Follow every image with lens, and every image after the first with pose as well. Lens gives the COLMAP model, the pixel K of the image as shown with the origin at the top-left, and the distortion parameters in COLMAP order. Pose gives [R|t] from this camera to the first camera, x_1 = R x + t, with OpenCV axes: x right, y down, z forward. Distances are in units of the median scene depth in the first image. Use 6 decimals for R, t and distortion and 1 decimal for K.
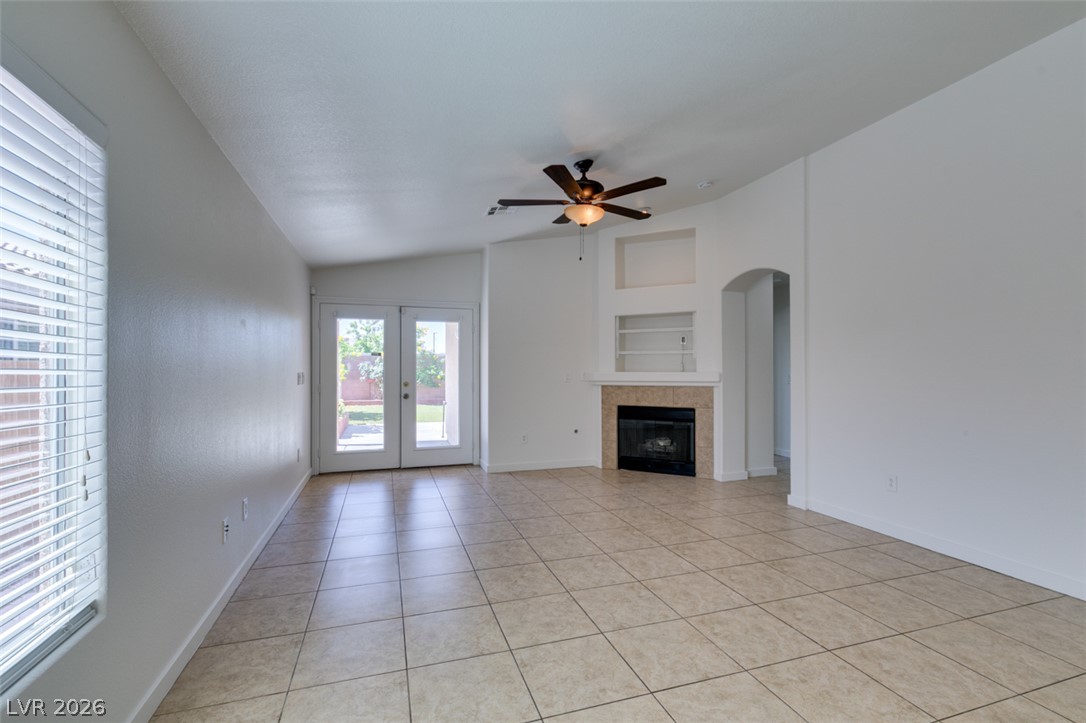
lens RADIAL K [[486.0, 0, 541.7], [0, 486.0, 364.4], [0, 0, 1]] dist [0.003166, -0.001989]
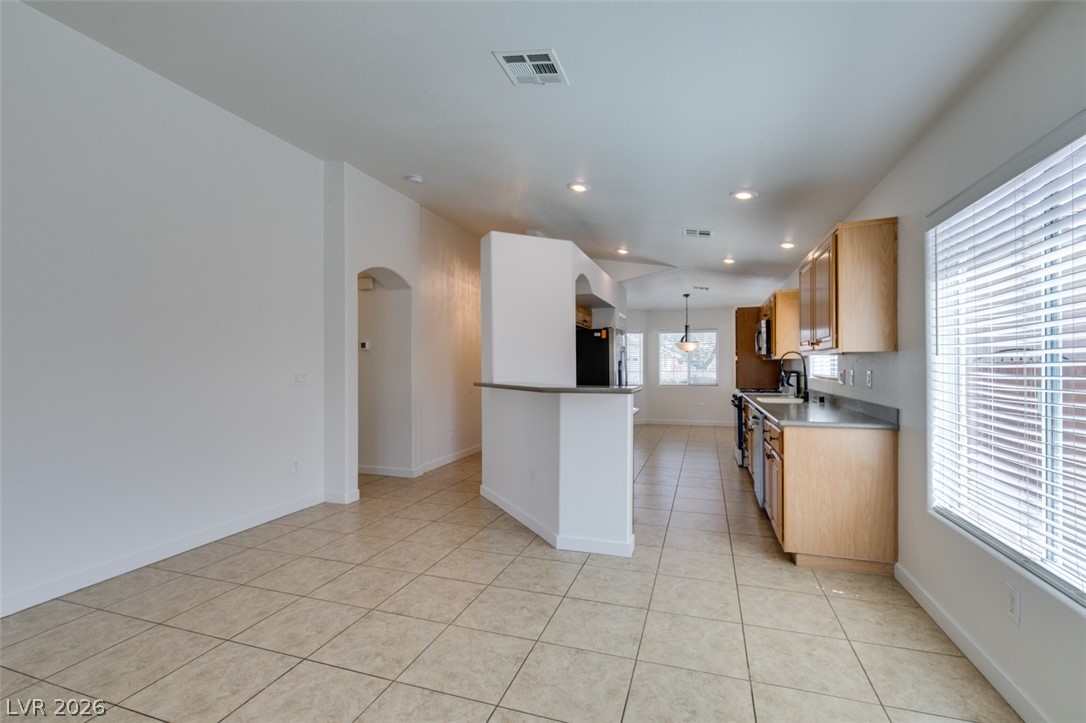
lens RADIAL K [[486.0, 0, 540.6], [0, 486.0, 361.2], [0, 0, 1]] dist [0.003166, -0.001989]
pose [[-0.800717, 0.007933, 0.598991, -0.149078], [-0.000455, 0.999904, -0.013852, 0.005007], [-0.599043, -0.011364, -0.800636, 0.611995]]
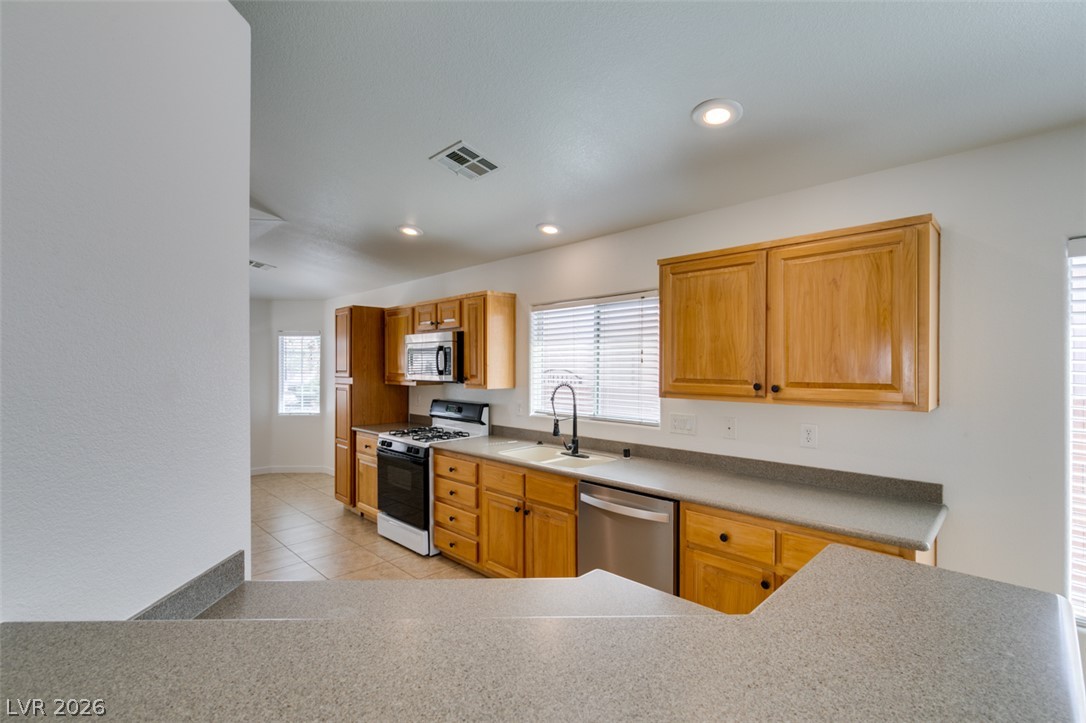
lens RADIAL K [[486.0, 0, 547.5], [0, 486.0, 370.0], [0, 0, 1]] dist [0.003166, -0.001989]
pose [[-0.890473, -0.000619, -0.455036, 0.319466], [-0.000416, 1.000000, -0.000548, -0.043353], [0.455036, -0.000298, -0.890473, 0.158395]]
